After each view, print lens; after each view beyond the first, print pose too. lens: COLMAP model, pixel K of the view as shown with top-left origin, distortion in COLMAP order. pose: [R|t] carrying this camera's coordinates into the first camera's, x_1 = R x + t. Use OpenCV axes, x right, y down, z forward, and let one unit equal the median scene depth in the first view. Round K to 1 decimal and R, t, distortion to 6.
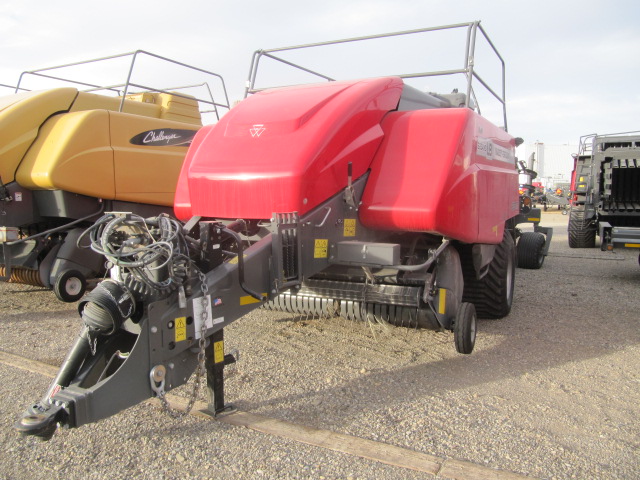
lens RADIAL K [[533.2, 0, 320.1], [0, 533.2, 238.0], [0, 0, 1]] dist [-0.046946, 0.011905]
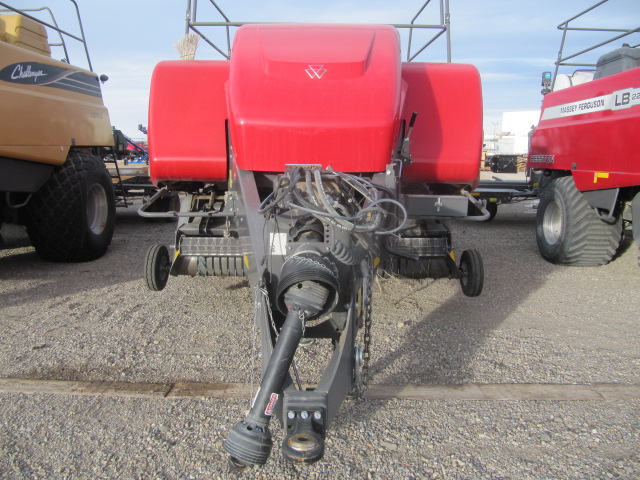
lens RADIAL K [[533.2, 0, 319.9], [0, 533.2, 241.8], [0, 0, 1]] dist [-0.046946, 0.011905]
pose [[0.891538, -0.075004, 0.446694, -0.521003], [0.034945, 0.994645, 0.097265, -0.008661], [-0.451597, -0.071105, 0.889384, 0.203415]]
